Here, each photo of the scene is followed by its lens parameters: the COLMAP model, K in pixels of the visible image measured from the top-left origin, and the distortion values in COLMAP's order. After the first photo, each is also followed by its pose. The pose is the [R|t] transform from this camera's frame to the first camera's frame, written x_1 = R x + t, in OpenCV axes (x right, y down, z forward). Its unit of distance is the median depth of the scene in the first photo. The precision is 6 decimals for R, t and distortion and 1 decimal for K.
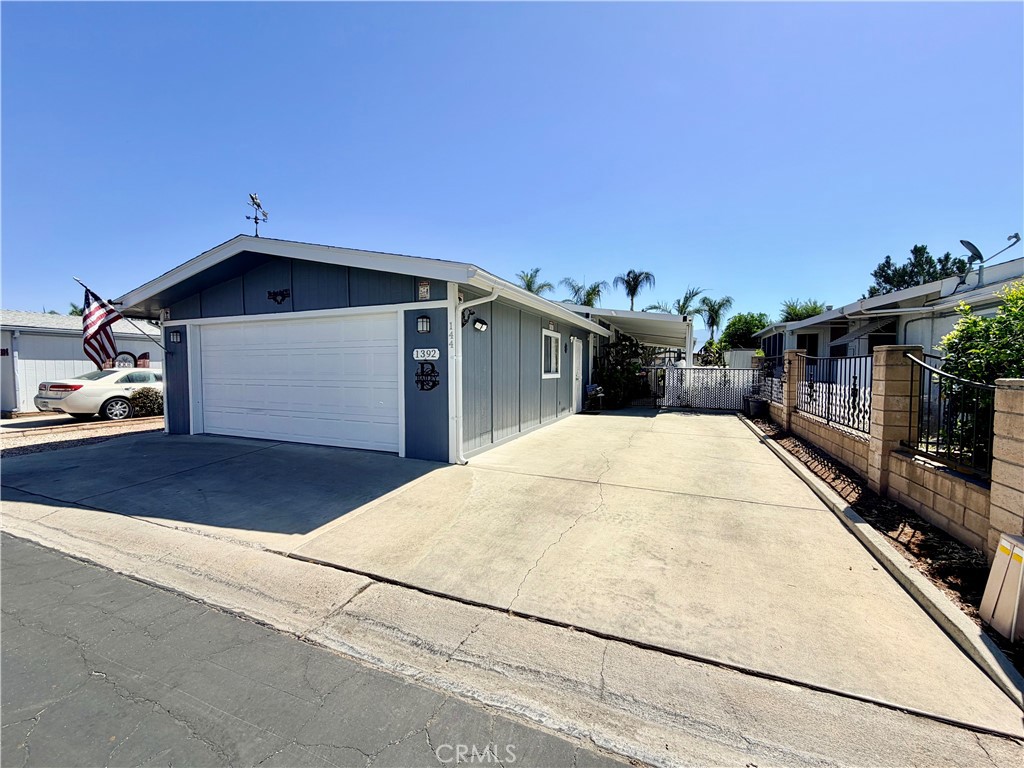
lens RADIAL K [[410.3, 0, 513.1], [0, 410.3, 383.9], [0, 0, 1]] dist [0.000463, 0.000203]
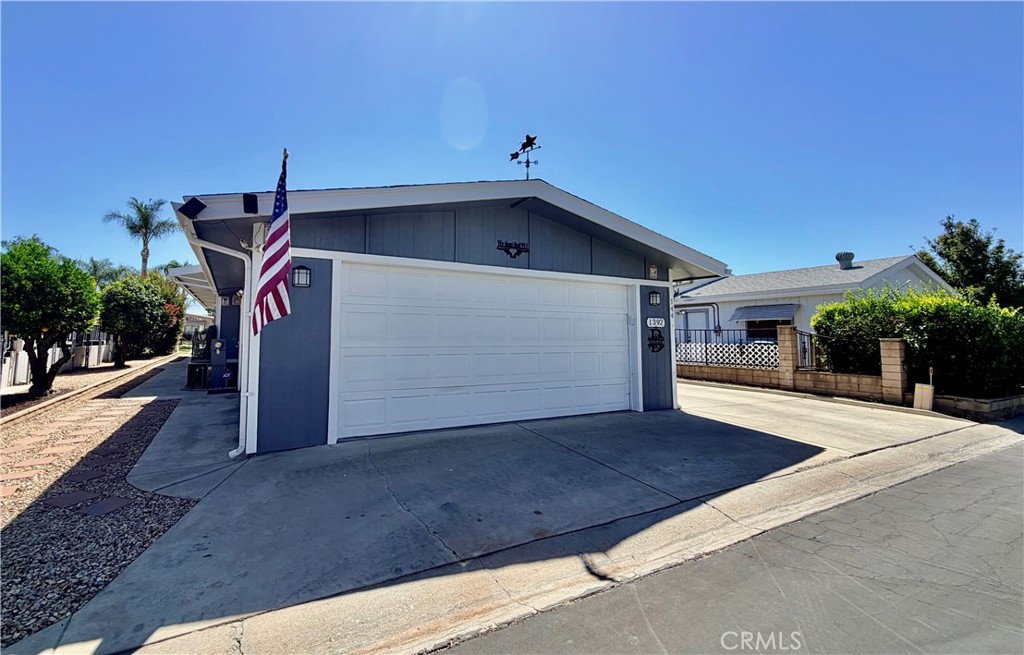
lens RADIAL K [[440.7, 0, 468.2], [0, 440.7, 300.5], [0, 0, 1]] dist [-0.003109, 0.000418]
pose [[0.634110, 0.064380, 0.770558, -1.562150], [0.023210, 0.994494, -0.102190, -0.015582], [-0.772894, 0.082684, 0.629124, 0.583287]]
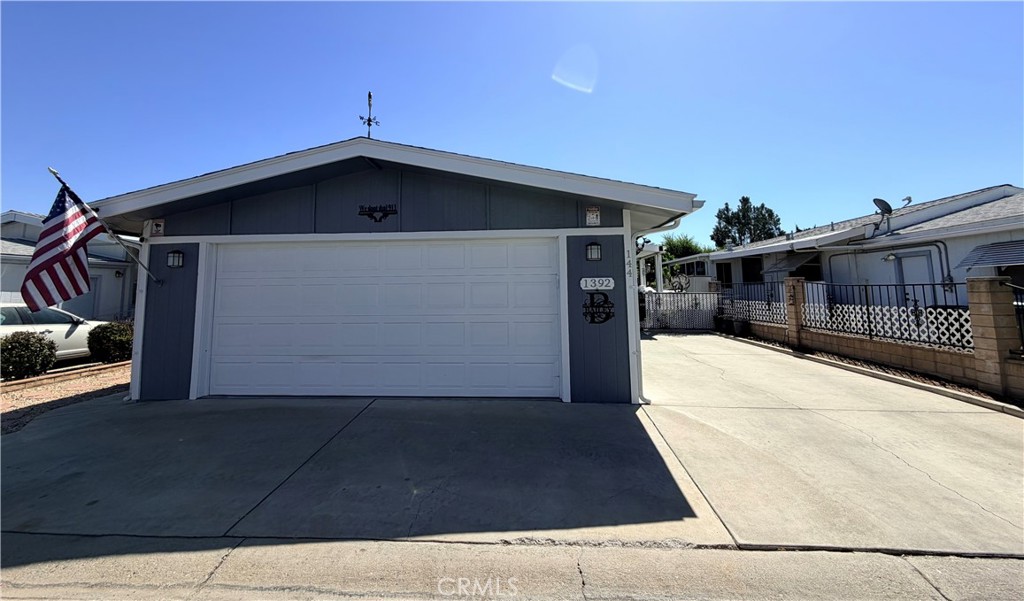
lens RADIAL K [[407.9, 0, 511.9], [0, 407.9, 248.3], [0, 0, 1]] dist [0.001685, -0.000466]
pose [[0.943225, 0.024250, 0.331268, -0.685285], [0.023655, 0.989895, -0.139816, -0.026679], [-0.331311, 0.139714, 0.933120, 0.189202]]
